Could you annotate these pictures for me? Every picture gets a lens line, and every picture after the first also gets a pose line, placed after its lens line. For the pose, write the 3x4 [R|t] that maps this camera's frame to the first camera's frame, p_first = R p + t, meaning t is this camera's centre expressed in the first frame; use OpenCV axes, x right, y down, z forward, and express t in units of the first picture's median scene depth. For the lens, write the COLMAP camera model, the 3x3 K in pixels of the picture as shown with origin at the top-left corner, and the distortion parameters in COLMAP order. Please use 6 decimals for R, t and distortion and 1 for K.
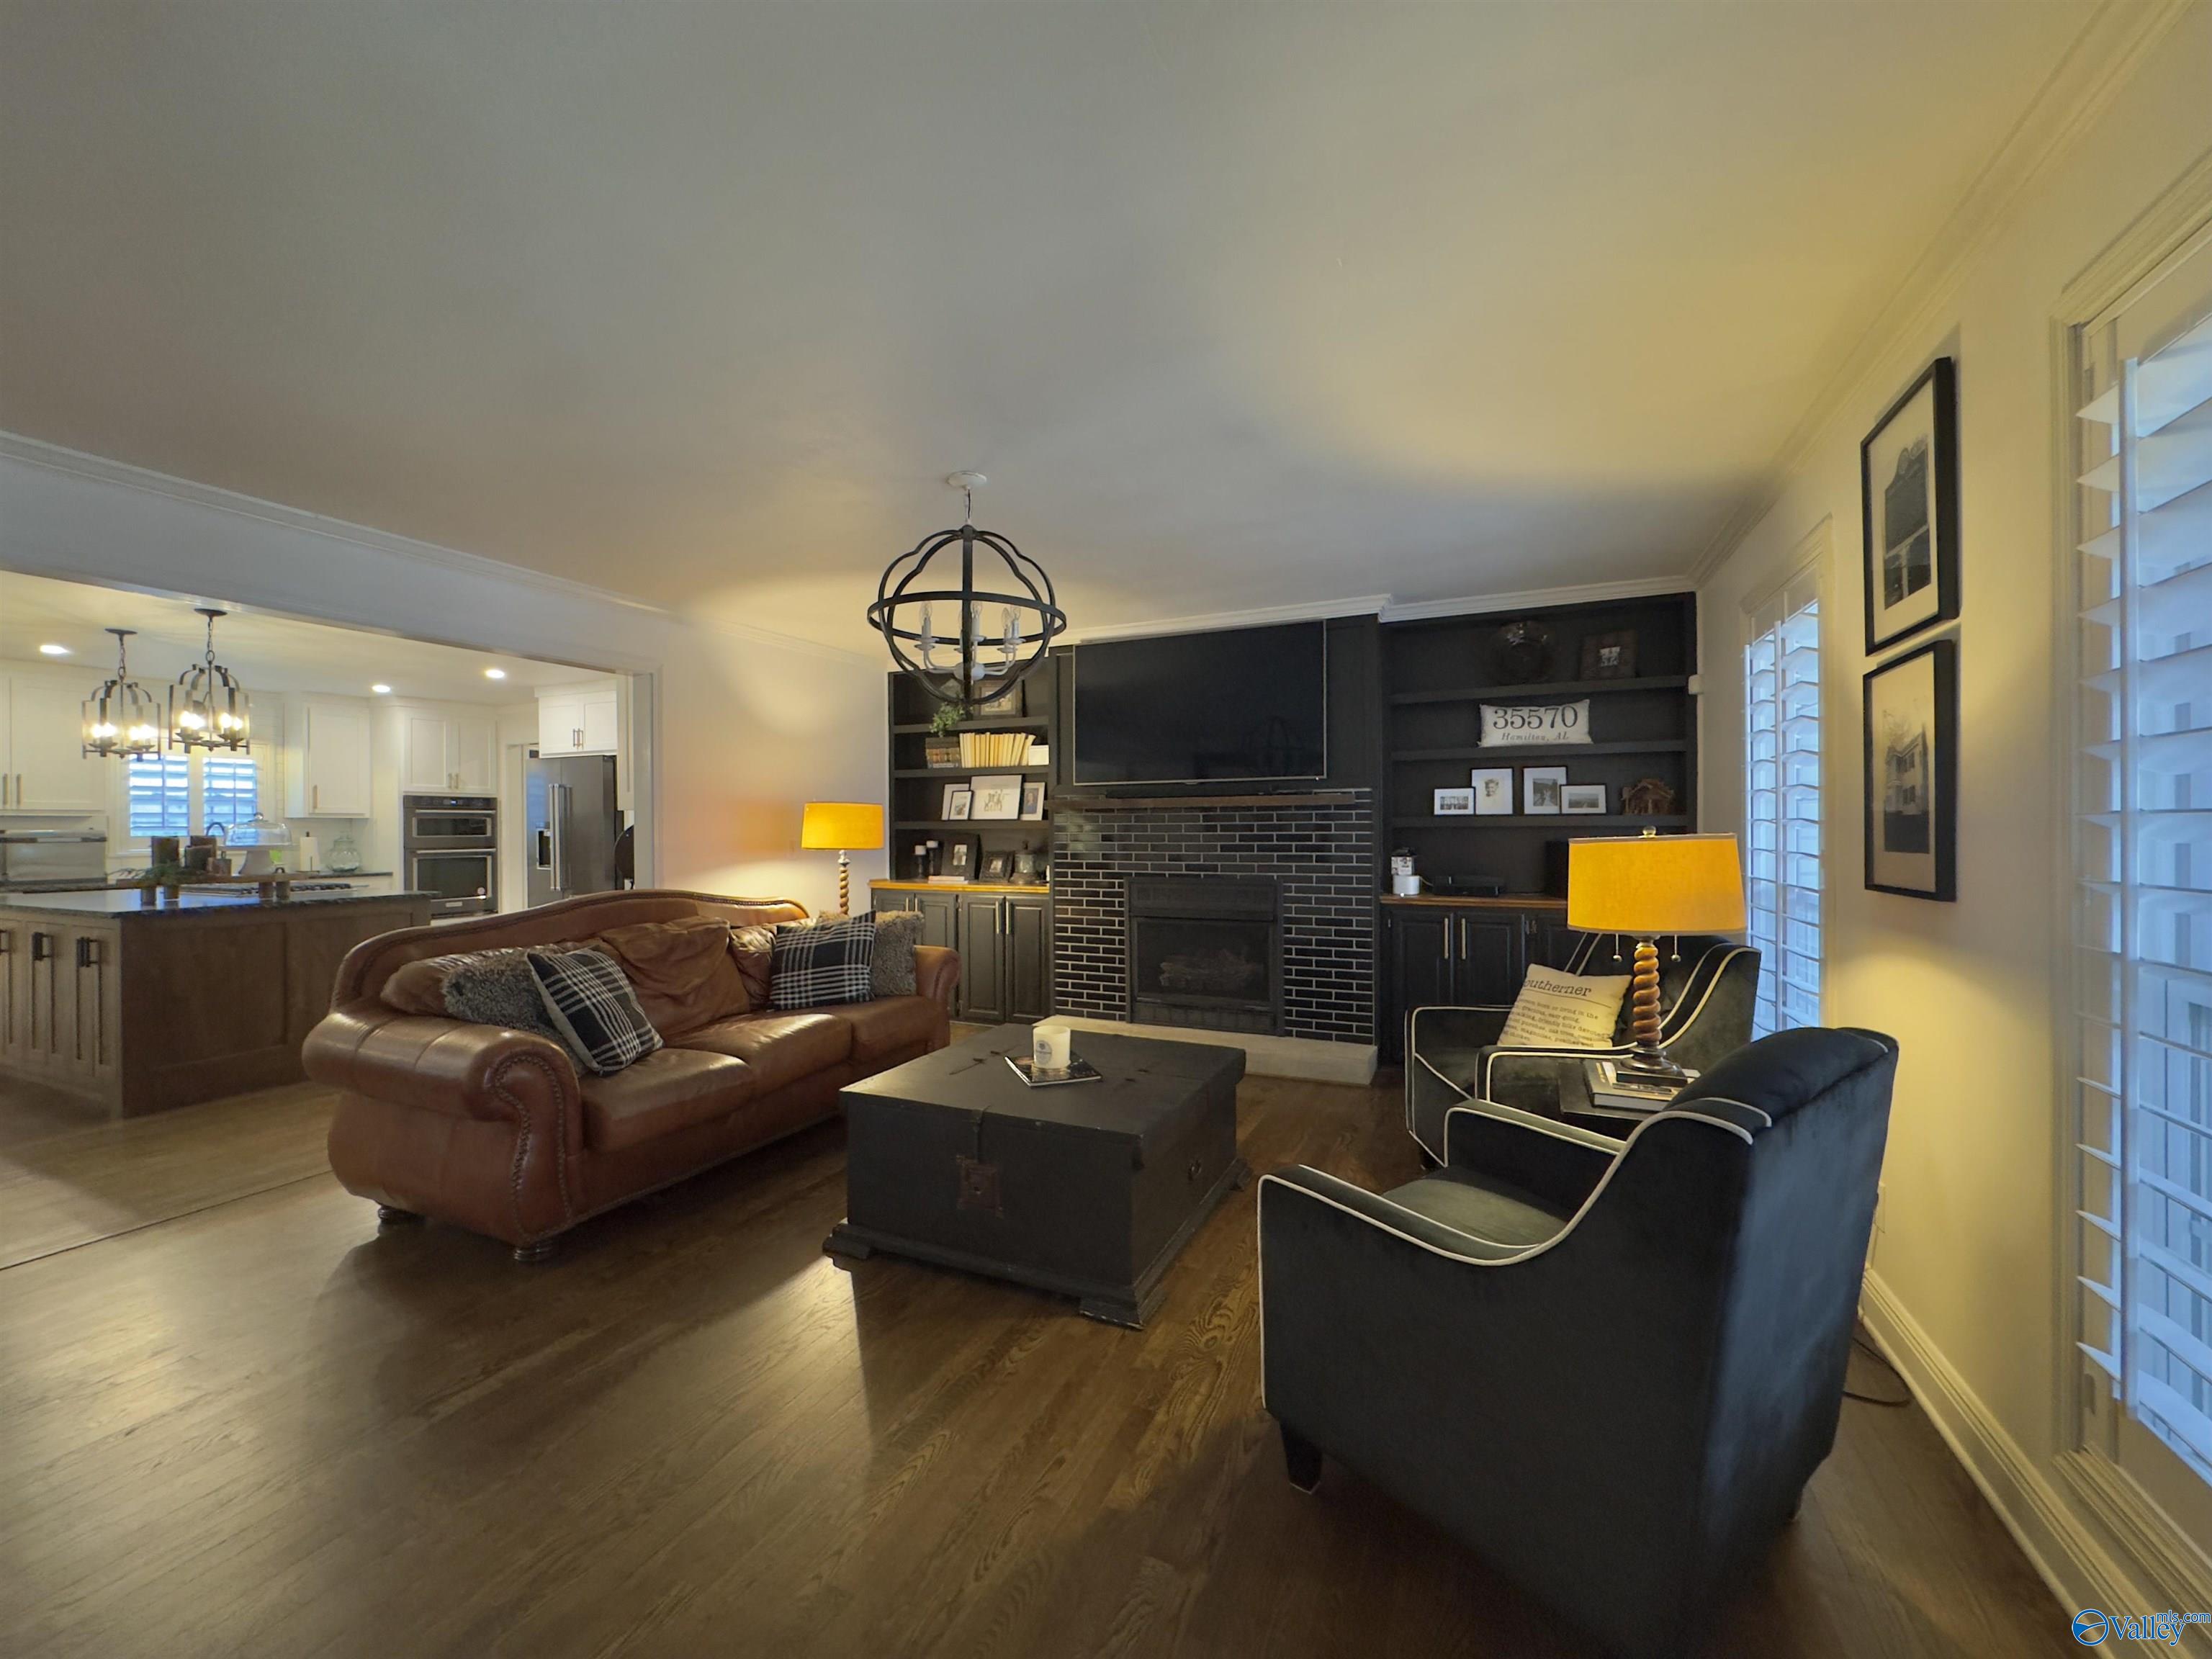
lens RADIAL K [[881.3, 0, 1104.3], [0, 881.3, 831.4], [0, 0, 1]] dist [-0.001133, -0.000117]
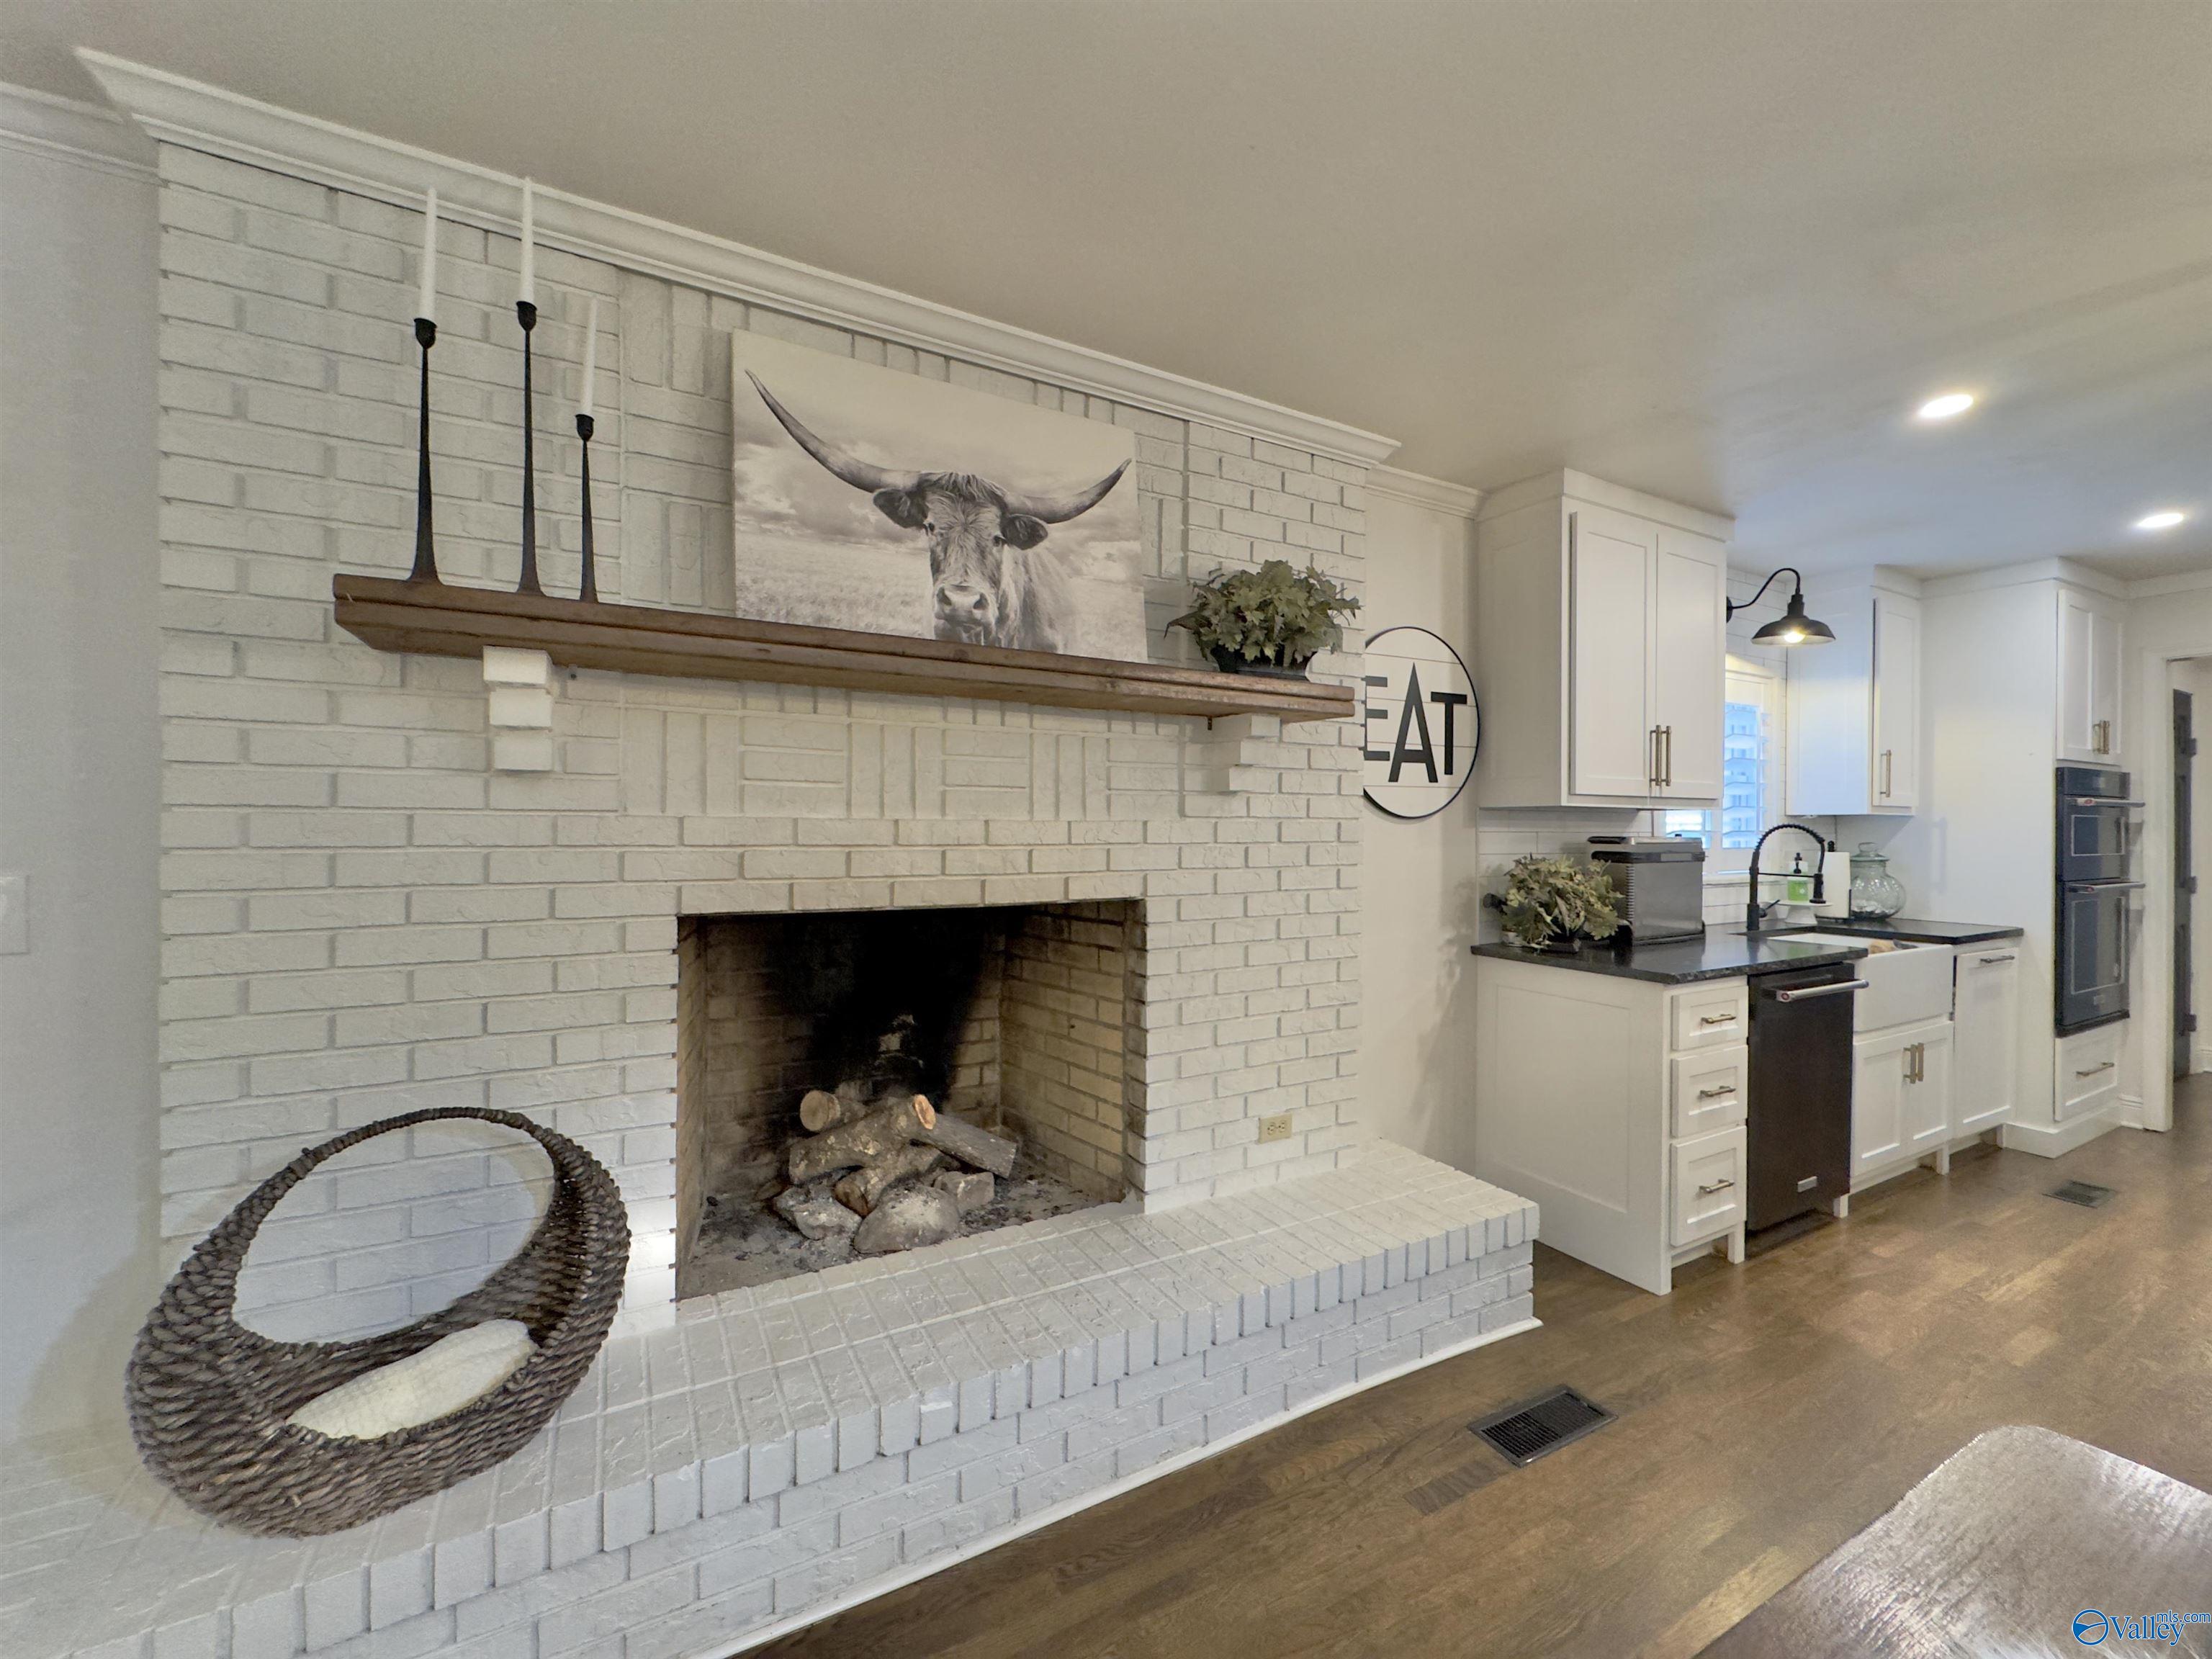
lens RADIAL K [[881.3, 0, 1102.5], [0, 881.3, 832.3], [0, 0, 1]] dist [-0.001133, -0.000117]
pose [[0.801001, 0.010457, -0.598572, -1.496769], [-0.010132, 0.999941, 0.003911, -0.004459], [0.598578, 0.002932, 0.801059, 0.514470]]
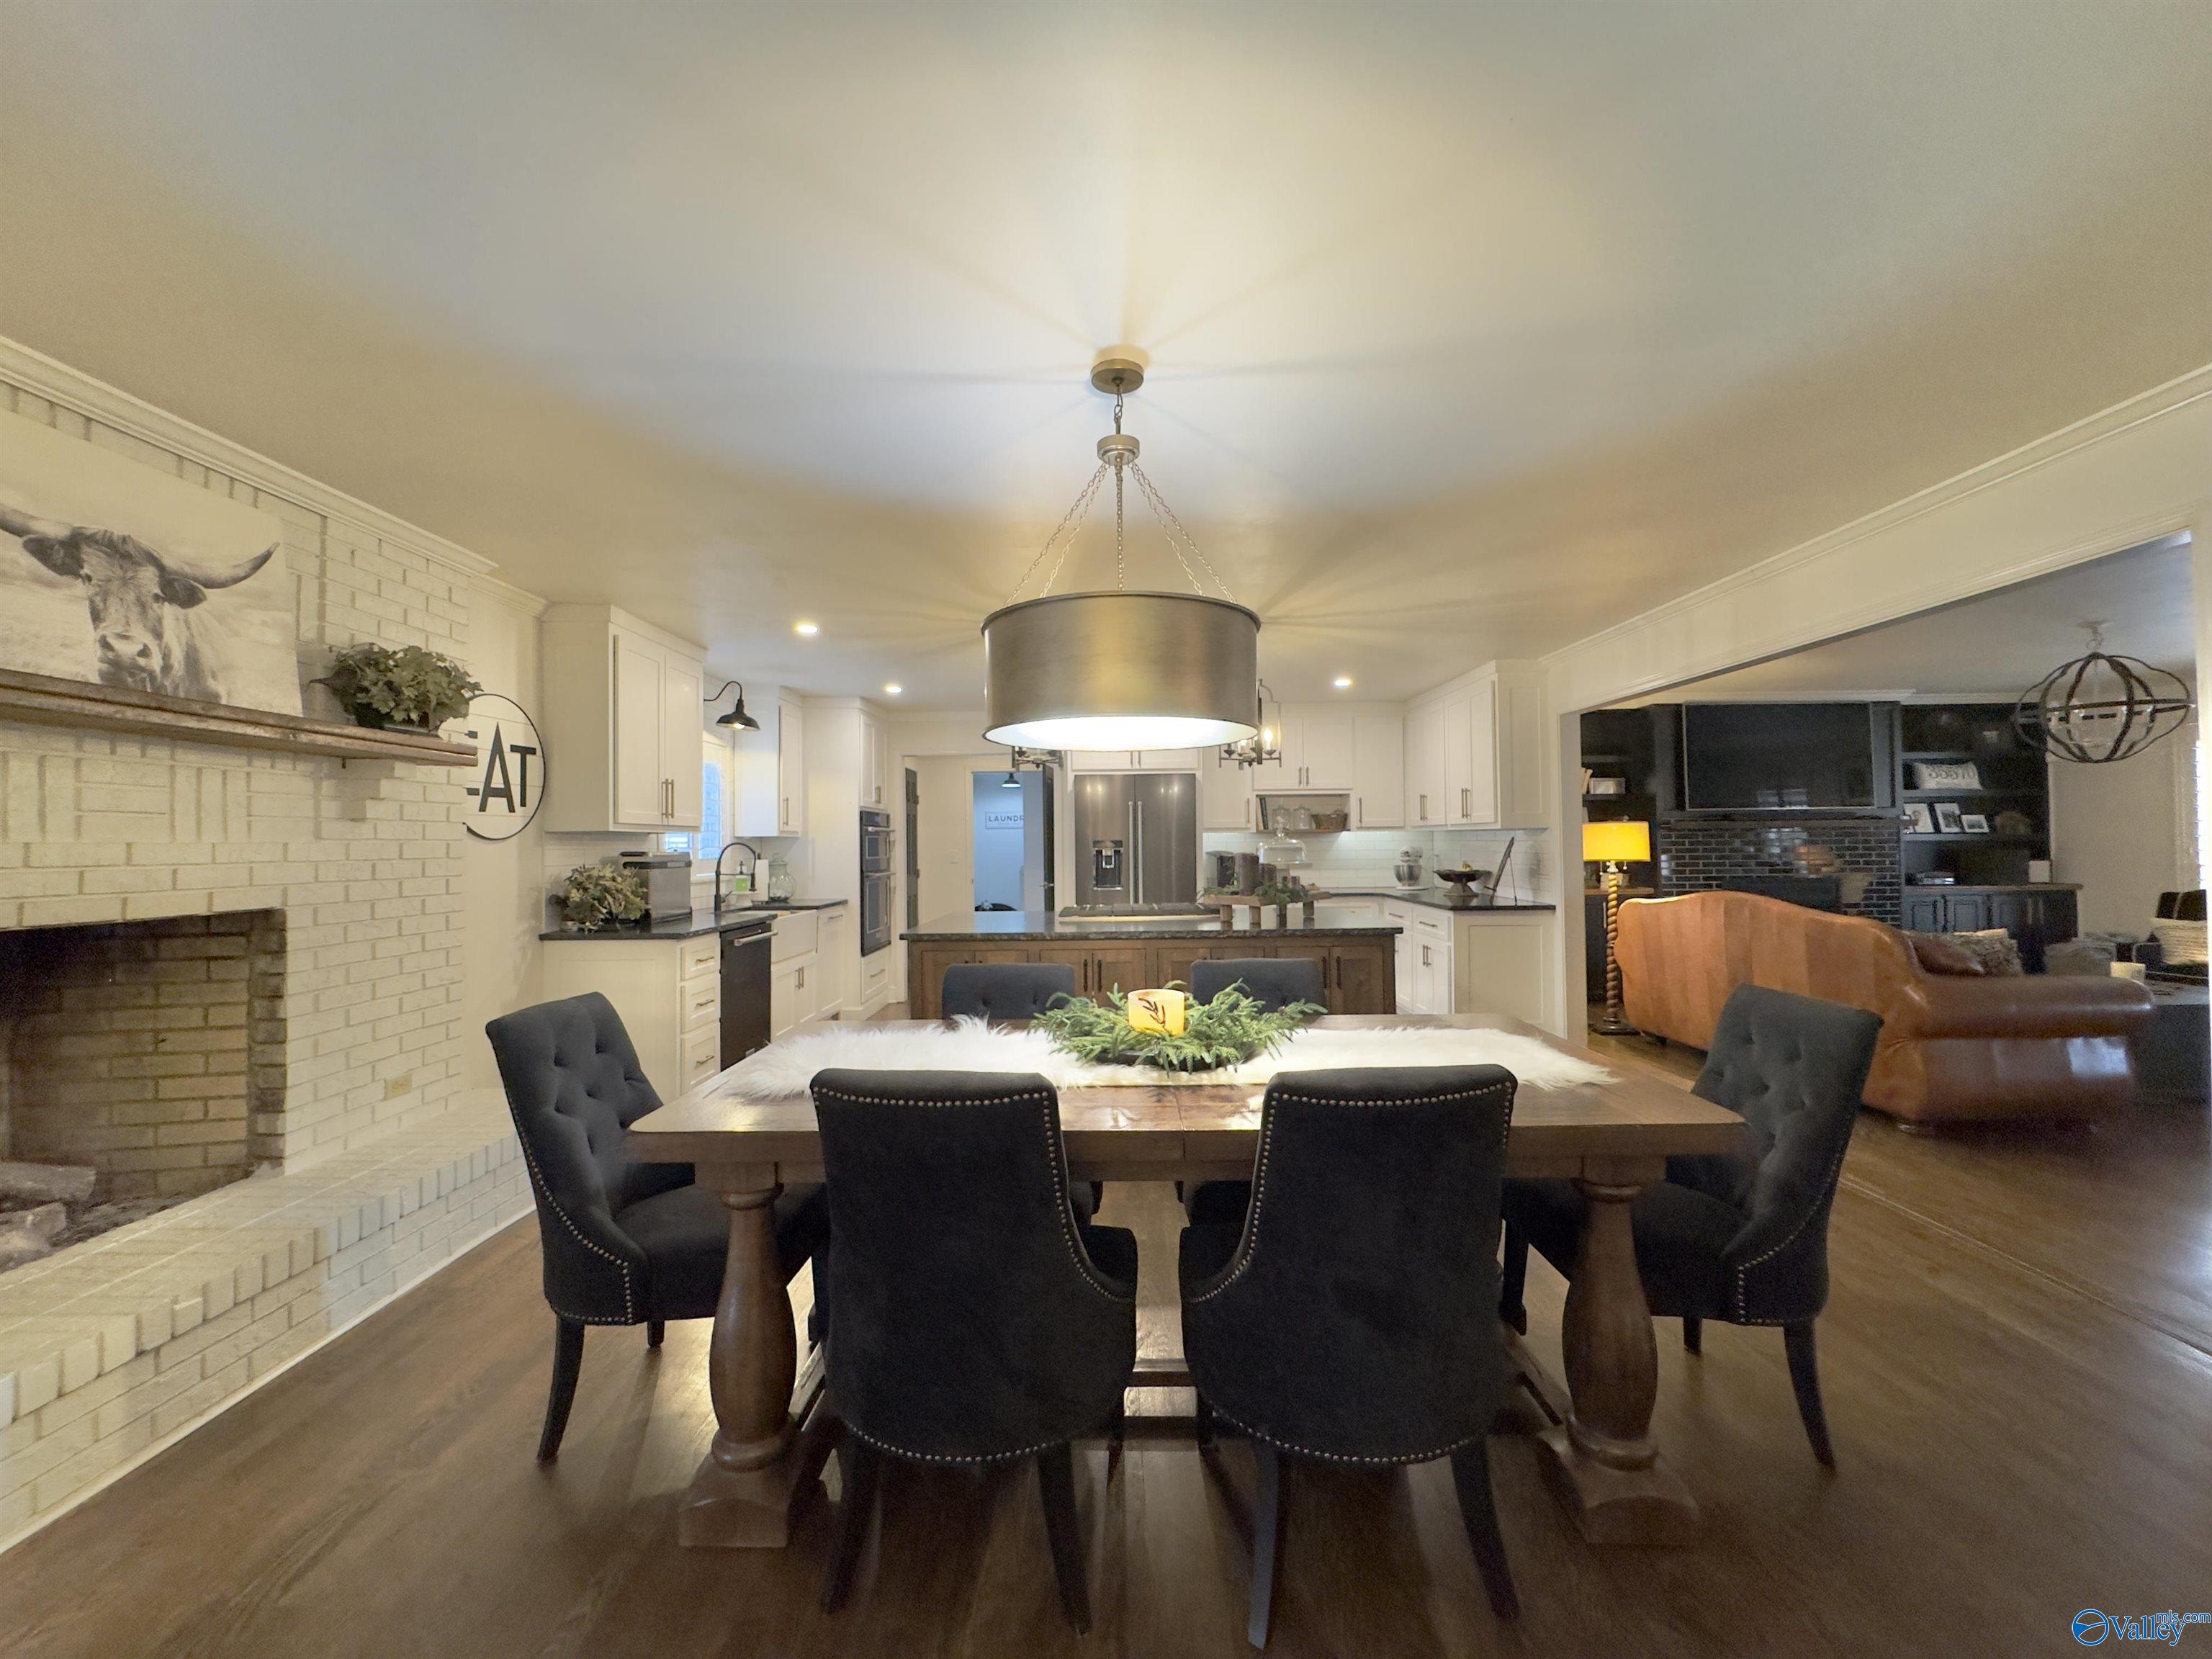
lens RADIAL K [[881.3, 0, 1102.1], [0, 881.3, 828.0], [0, 0, 1]] dist [-0.001133, -0.000117]
pose [[0.911531, 0.003249, 0.411219, -1.517603], [0.007605, 0.999665, -0.024756, -0.000512], [-0.411161, 0.025694, 0.911200, 0.178113]]
